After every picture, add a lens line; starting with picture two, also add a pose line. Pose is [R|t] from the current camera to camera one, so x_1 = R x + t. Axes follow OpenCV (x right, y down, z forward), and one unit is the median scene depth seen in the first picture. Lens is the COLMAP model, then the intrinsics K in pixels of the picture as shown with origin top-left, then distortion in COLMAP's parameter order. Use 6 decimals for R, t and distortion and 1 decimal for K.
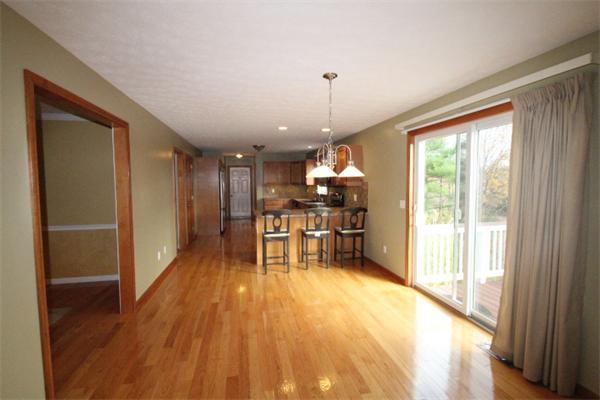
lens RADIAL K [[280.9, 0, 299.8], [0, 280.9, 199.4], [0, 0, 1]] dist [0.000837, -0.000228]
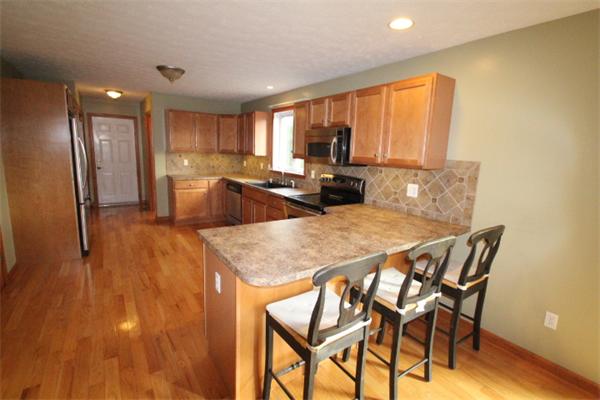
lens RADIAL K [[280.9, 0, 300.7], [0, 280.9, 199.4], [0, 0, 1]] dist [0.000837, -0.000228]
pose [[0.919384, -0.024264, 0.392612, -0.107023], [-0.021758, 0.993431, 0.112348, -0.025330], [-0.392759, -0.111834, 0.912816, 0.364629]]
